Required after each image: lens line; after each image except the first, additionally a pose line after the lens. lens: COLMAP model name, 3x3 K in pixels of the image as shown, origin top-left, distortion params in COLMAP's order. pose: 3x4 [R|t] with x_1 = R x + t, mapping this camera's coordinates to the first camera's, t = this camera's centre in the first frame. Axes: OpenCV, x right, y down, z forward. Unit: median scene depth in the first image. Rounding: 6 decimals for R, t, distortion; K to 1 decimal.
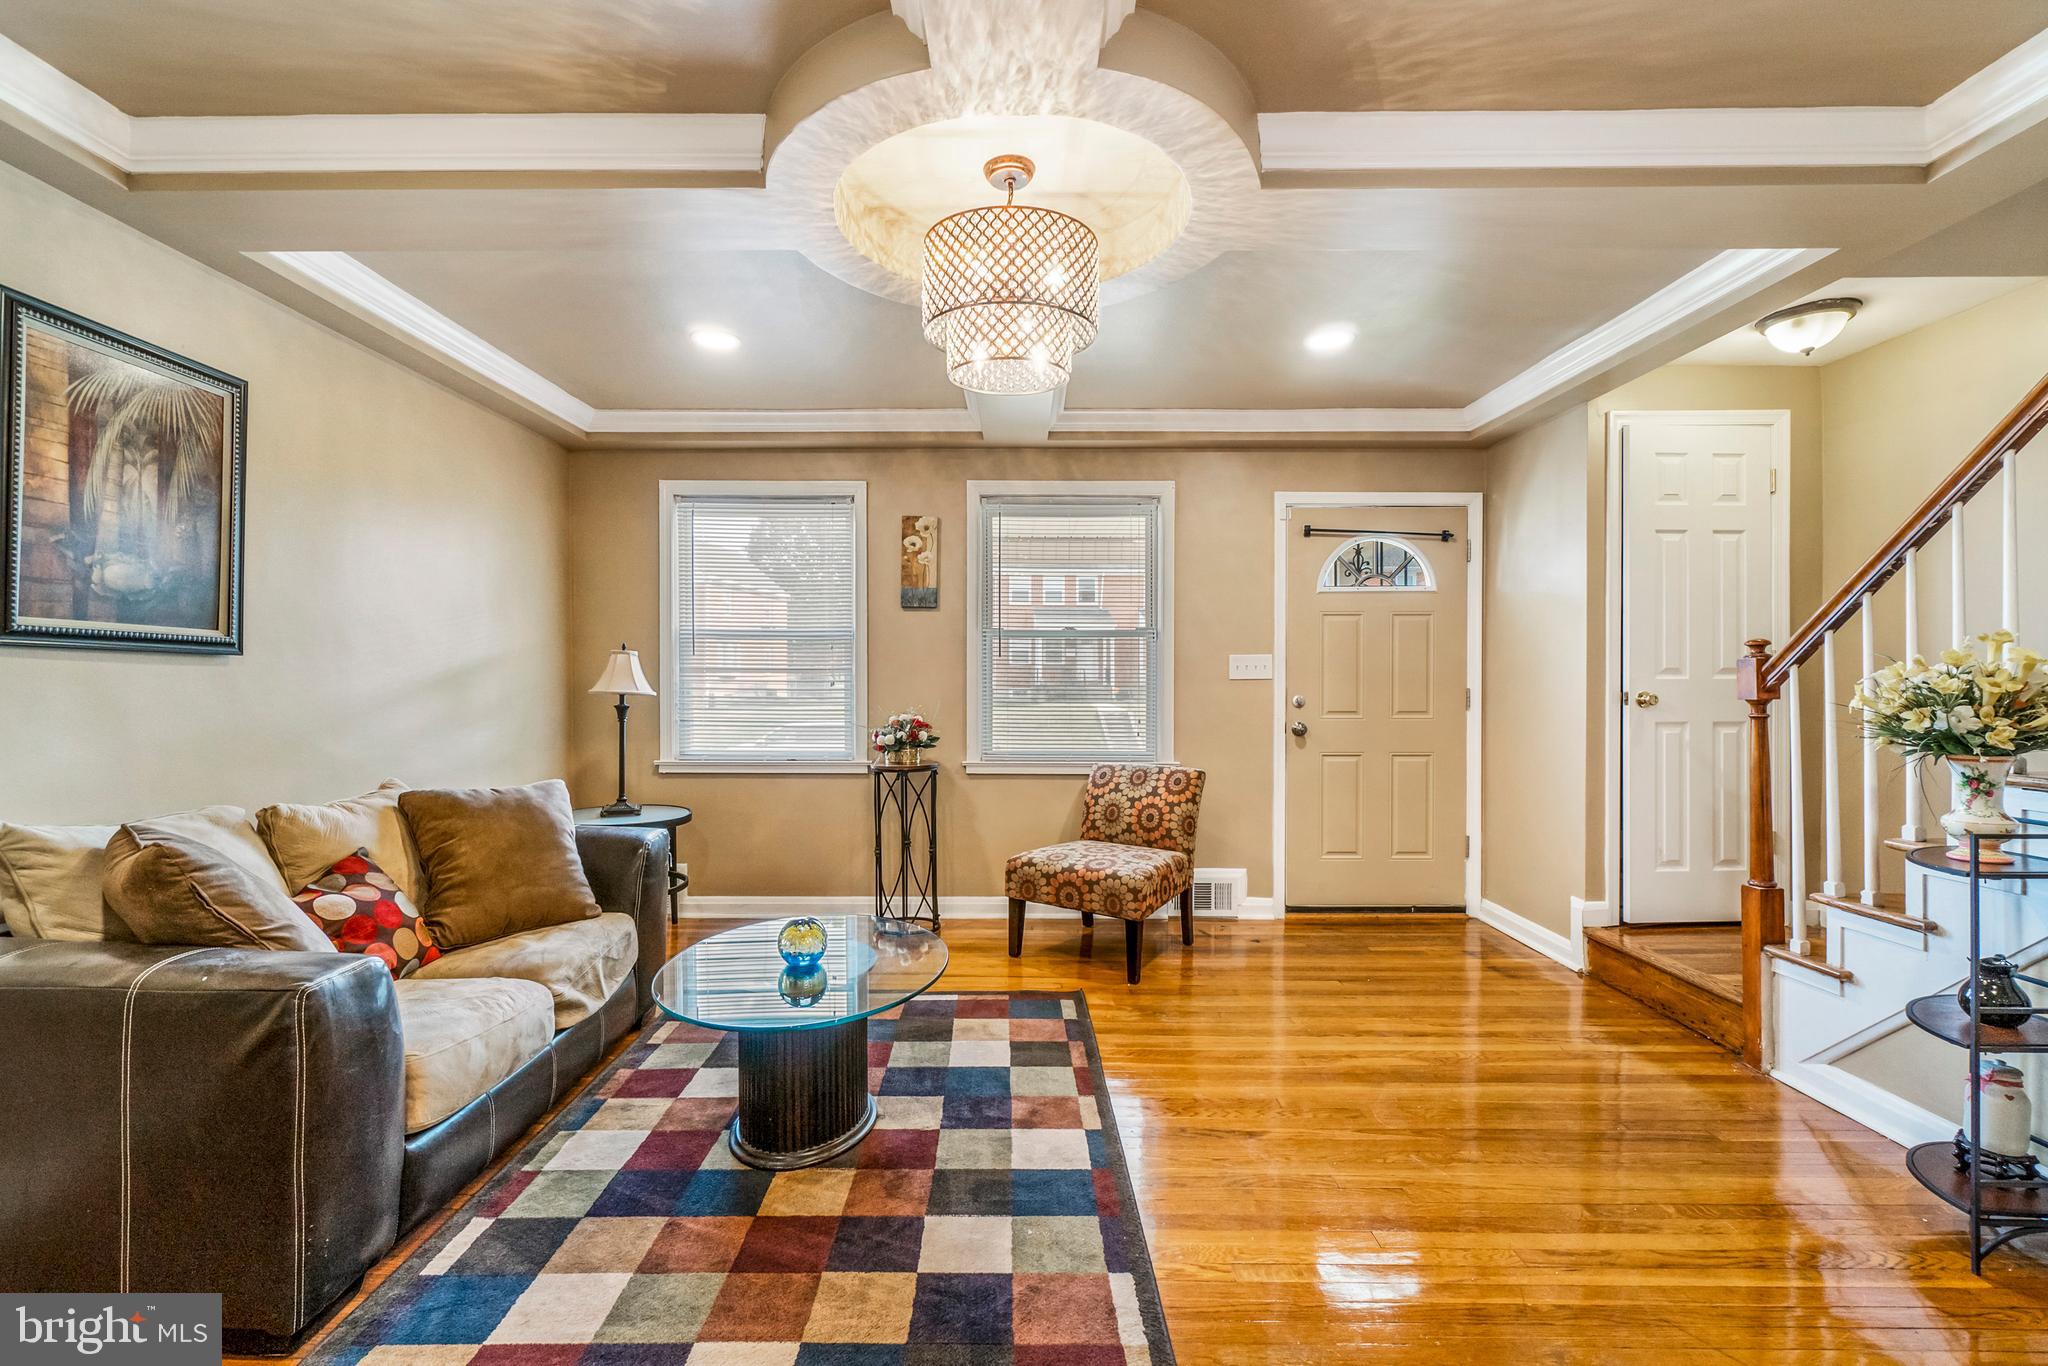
lens RADIAL K [[921.6, 0, 1024.0], [0, 921.6, 683.0], [0, 0, 1]] dist [-0.000430, -0.000046]
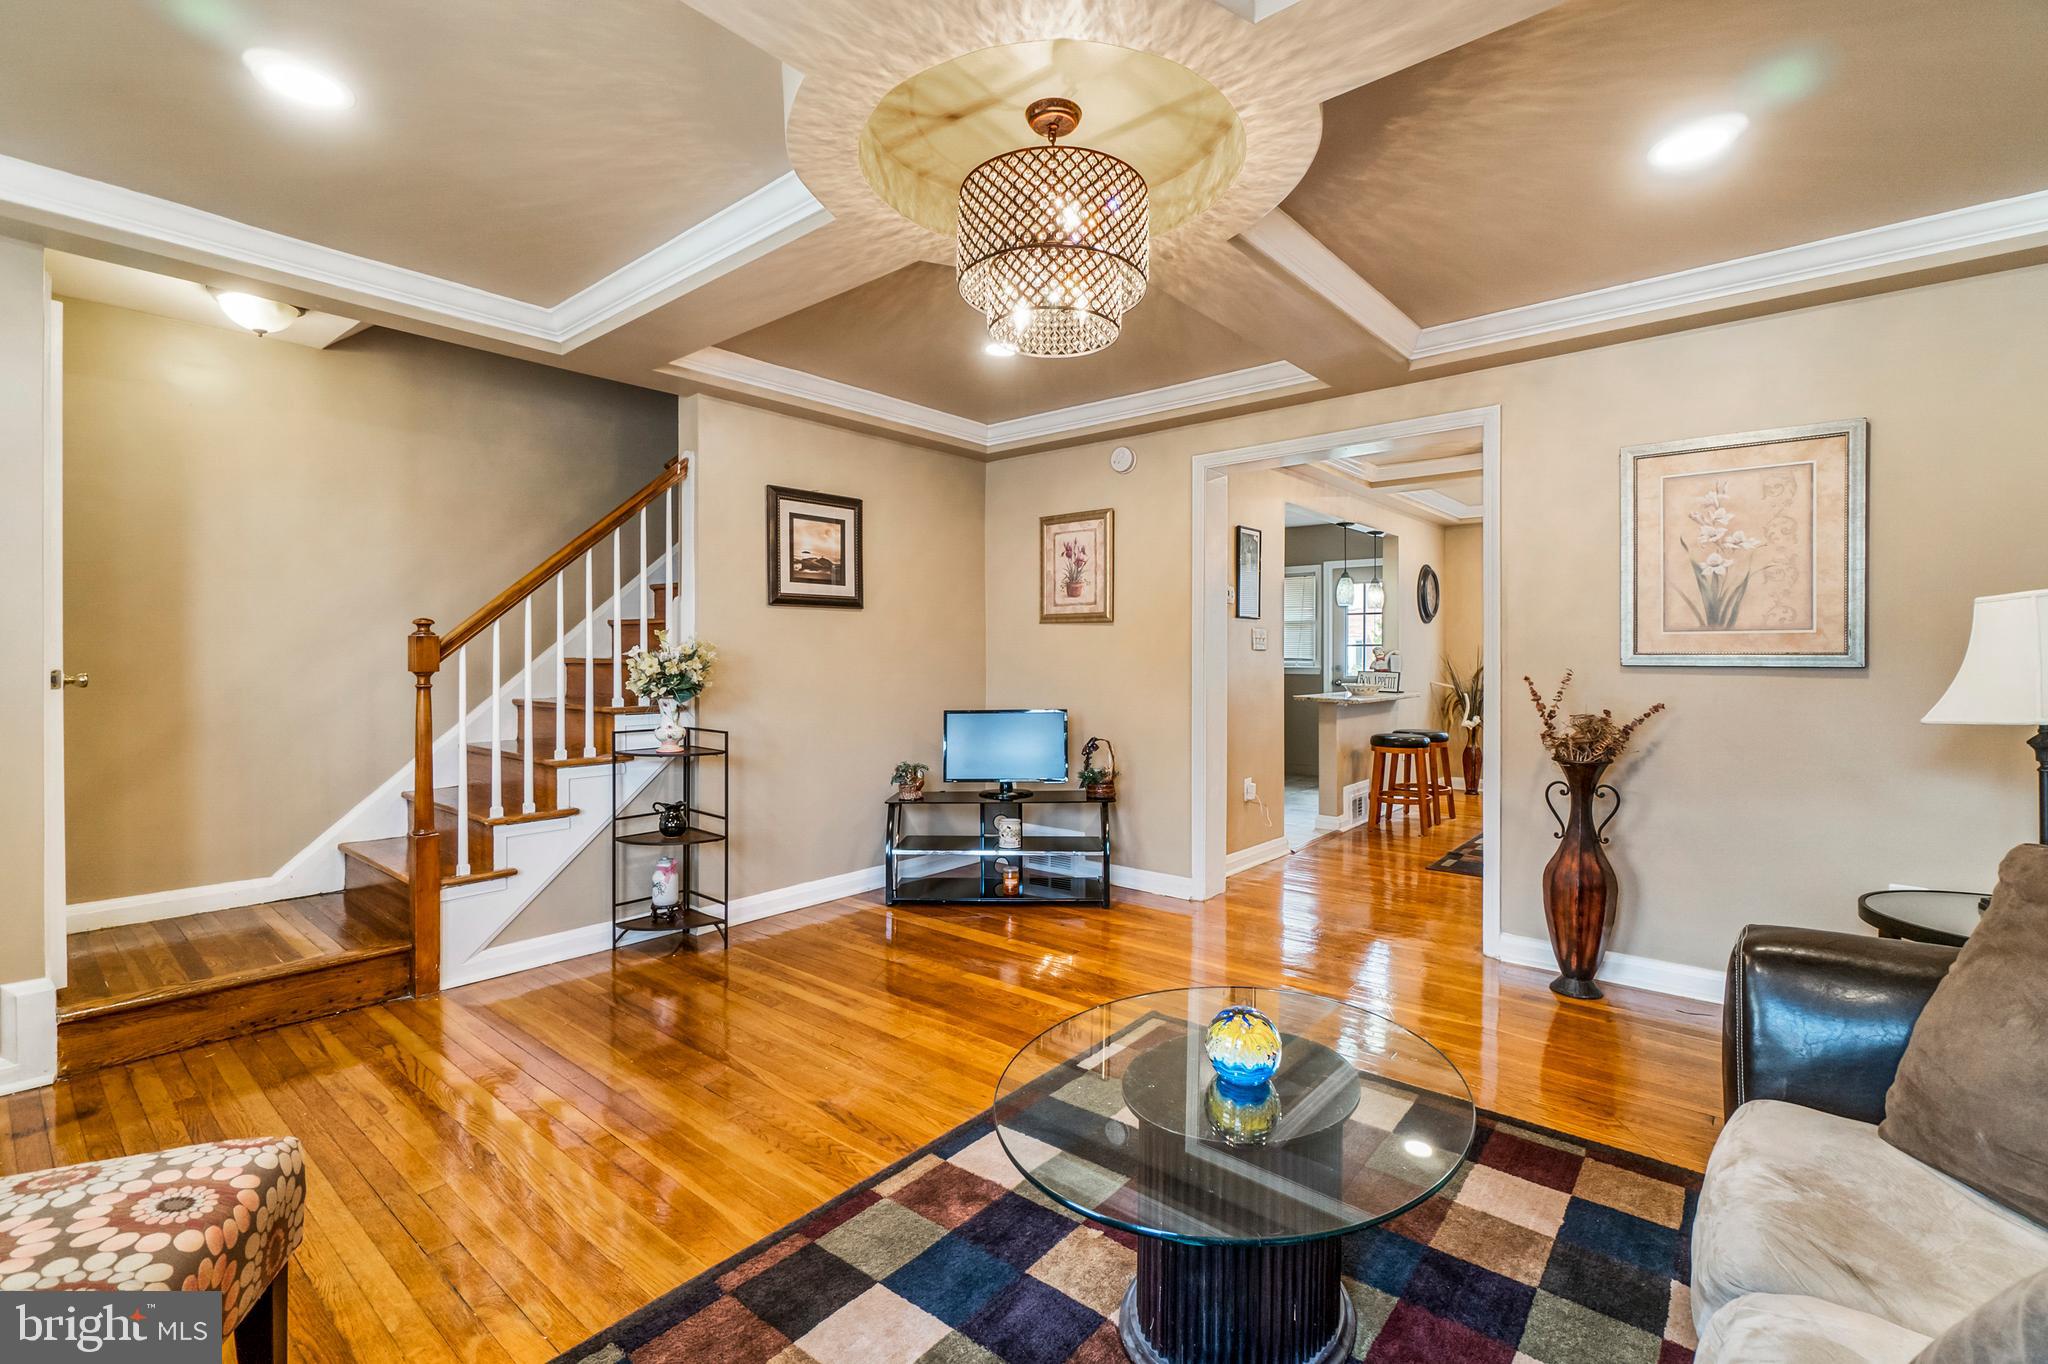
lens RADIAL K [[902.3, 0, 1009.5], [0, 902.3, 656.1], [0, 0, 1]] dist [-0.028137, -0.000077]
pose [[-0.774701, -0.003444, 0.632318, -0.346054], [-0.000833, 0.999990, 0.004427, -0.004827], [-0.632327, 0.002903, -0.774696, 1.064158]]
